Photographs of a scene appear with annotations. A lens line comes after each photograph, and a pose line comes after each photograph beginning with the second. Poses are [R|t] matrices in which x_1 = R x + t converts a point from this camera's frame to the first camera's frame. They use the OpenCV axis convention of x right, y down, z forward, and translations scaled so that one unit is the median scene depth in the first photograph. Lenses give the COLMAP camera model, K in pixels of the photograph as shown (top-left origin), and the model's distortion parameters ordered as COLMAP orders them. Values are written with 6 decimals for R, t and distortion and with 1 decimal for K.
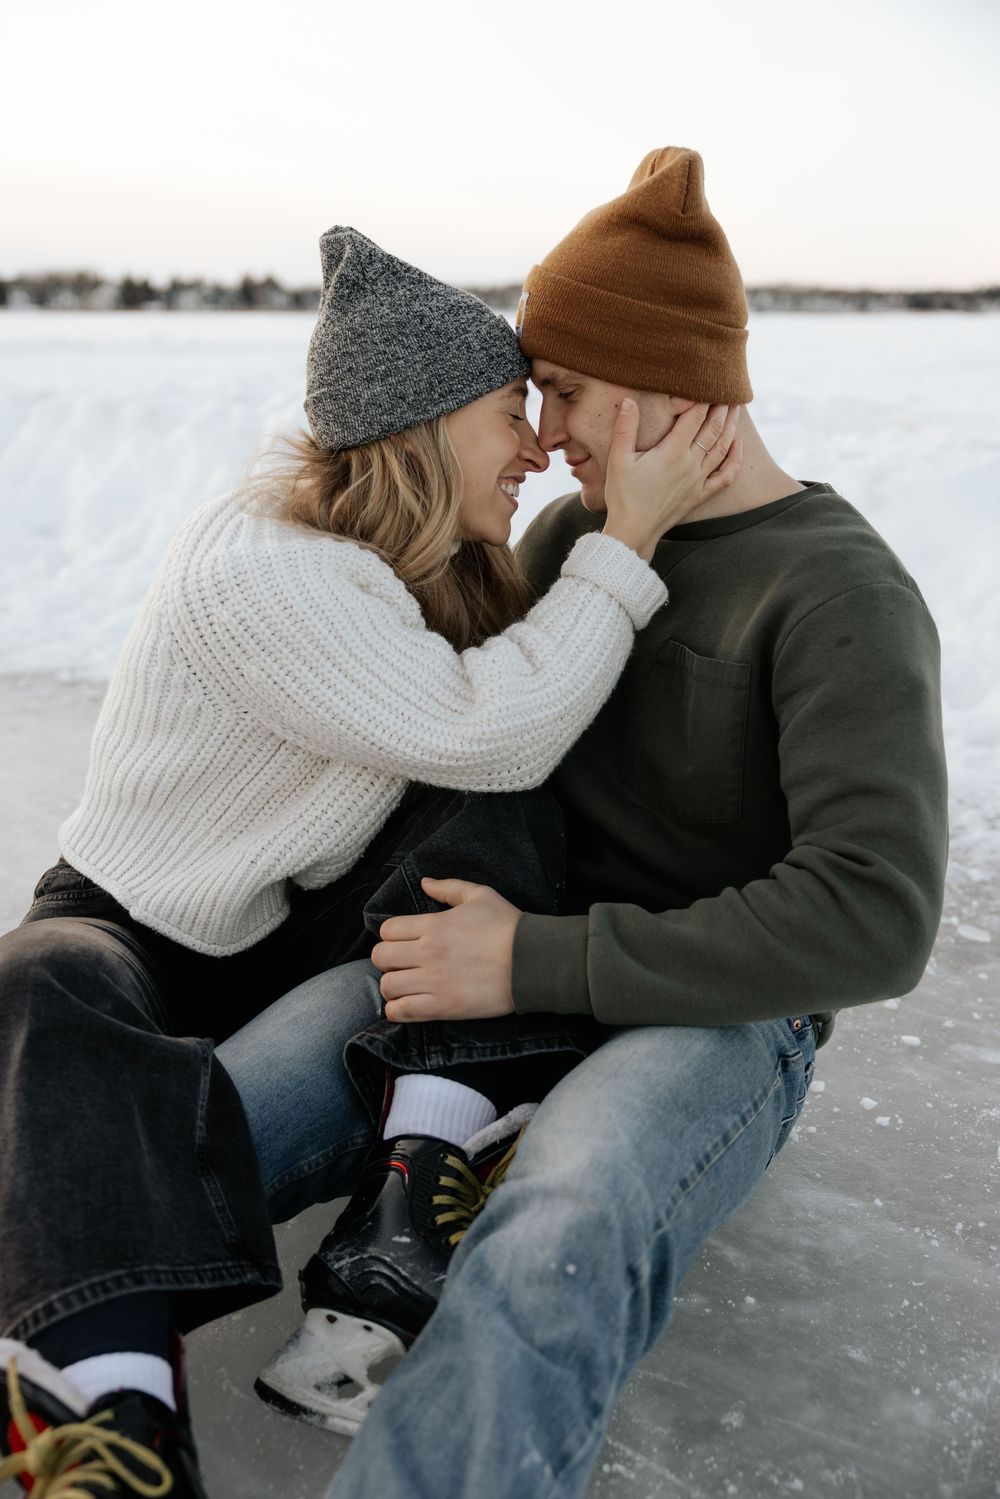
lens RADIAL K [[1582.3, 0, 500.0], [0, 1582.3, 749.5], [0, 0, 1]] dist [0.003489, 0.003313]
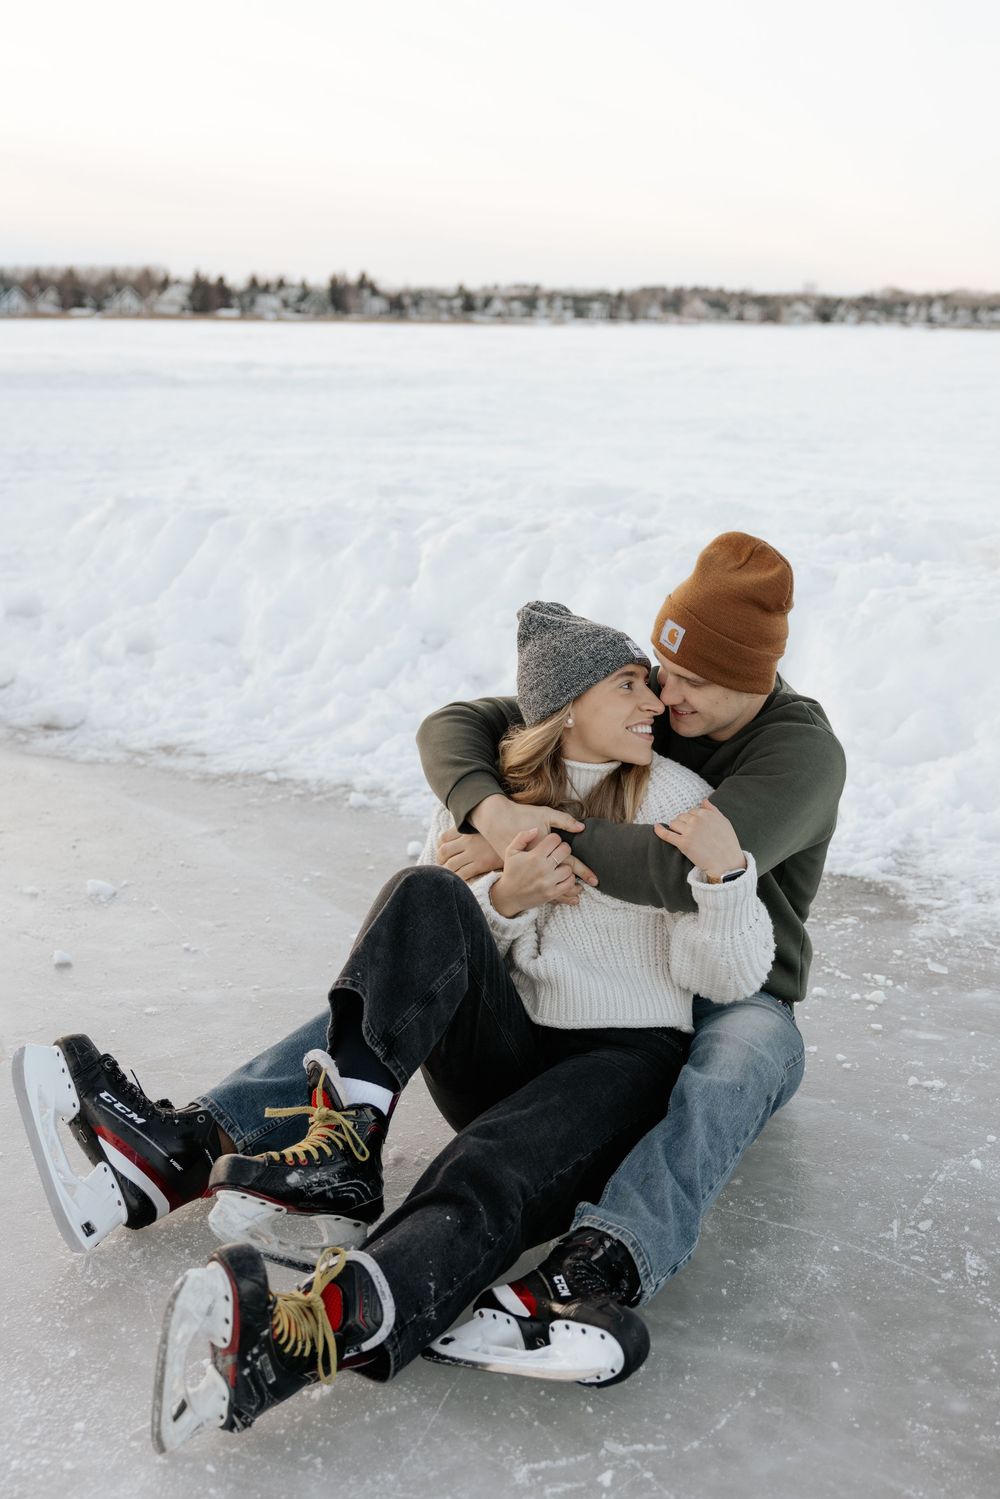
lens RADIAL K [[3204.8, 0, 500.0], [0, 3204.8, 749.5], [0, 0, 1]] dist [-0.309929, -0.000924]
pose [[0.999117, 0.007577, -0.041324, 0.003732], [-0.008262, 0.999831, -0.016416, -0.024543], [0.041192, 0.016743, 0.999011, -1.287104]]
